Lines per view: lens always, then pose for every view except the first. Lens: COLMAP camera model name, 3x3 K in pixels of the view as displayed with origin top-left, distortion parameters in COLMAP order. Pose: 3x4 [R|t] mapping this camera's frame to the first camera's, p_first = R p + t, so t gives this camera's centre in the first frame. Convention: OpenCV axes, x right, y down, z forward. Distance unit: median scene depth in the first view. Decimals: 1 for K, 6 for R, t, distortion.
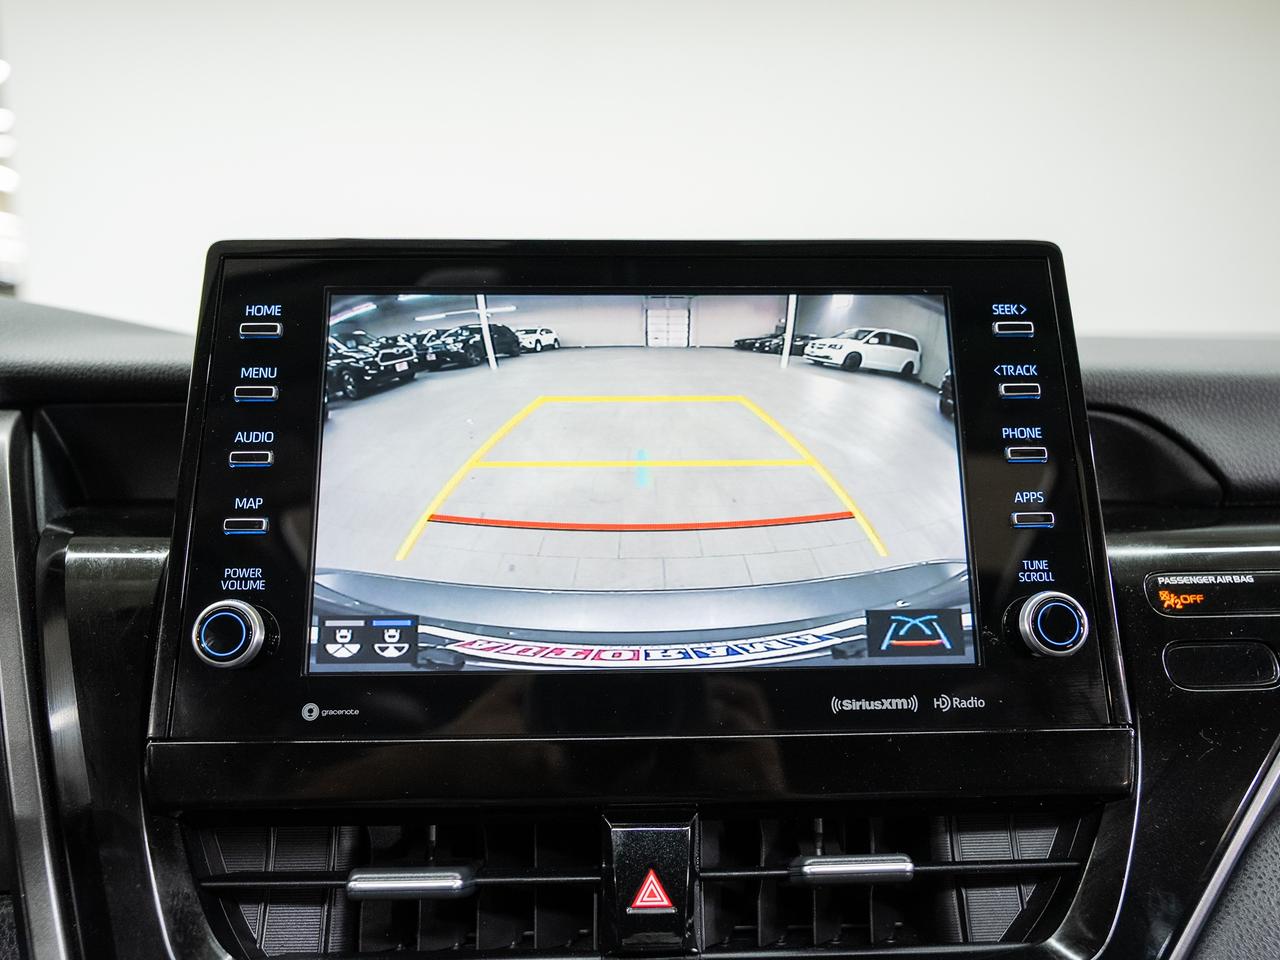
lens RADIAL K [[967.0, 0, 640.0], [0, 967.0, 480.0], [0, 0, 1]] dist [-0.003046, -0.002810]
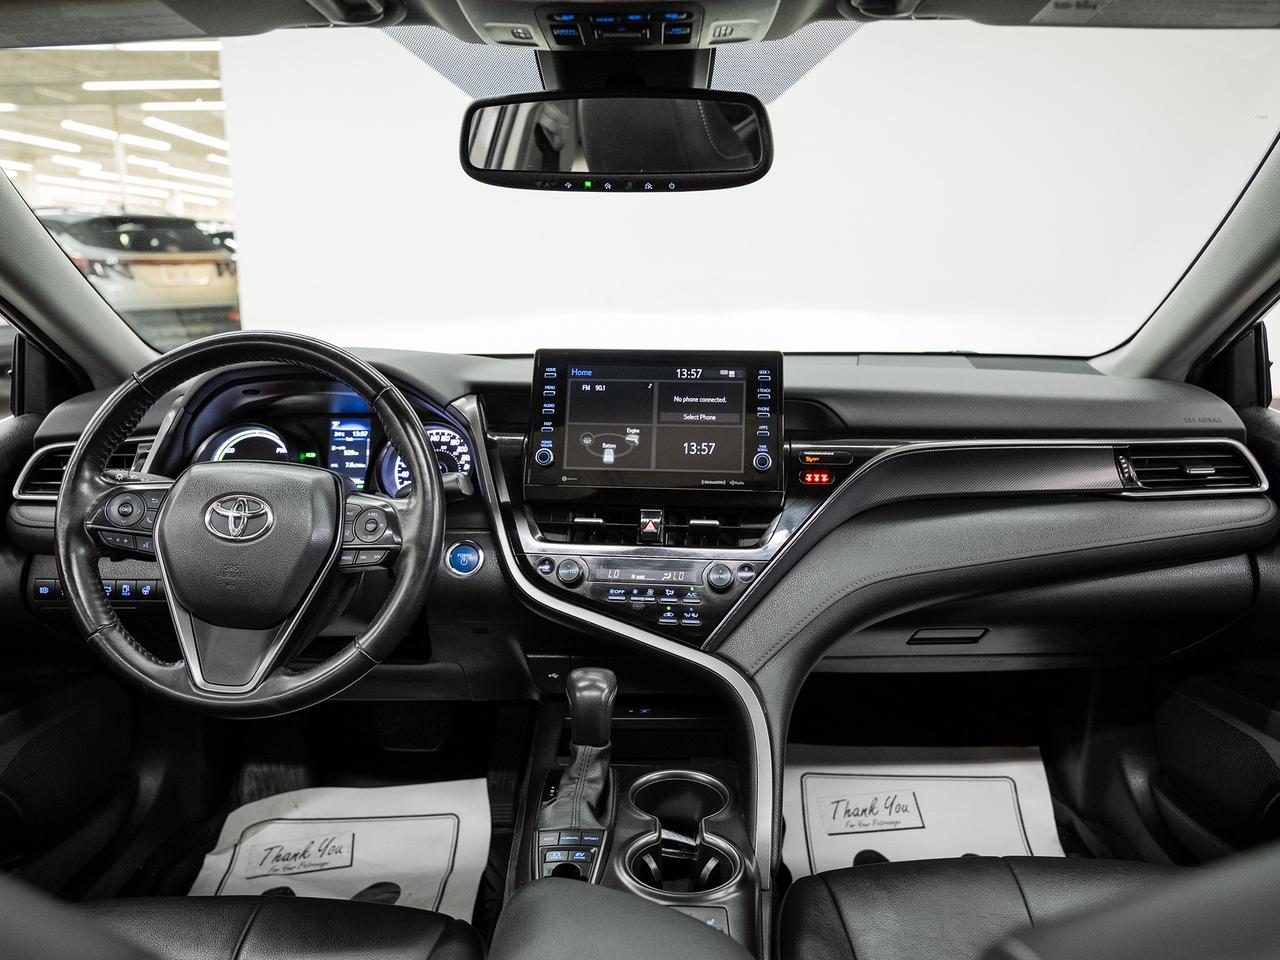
lens RADIAL K [[958.0, 0, 640.1], [0, 958.0, 520.9], [0, 0, 1]] dist [-0.013817, -0.006557]
pose [[0.989168, 0.038778, -0.141575, 0.464029], [-0.024600, 0.994627, 0.100560, 0.016994], [0.144714, -0.095988, 0.984807, -2.522552]]
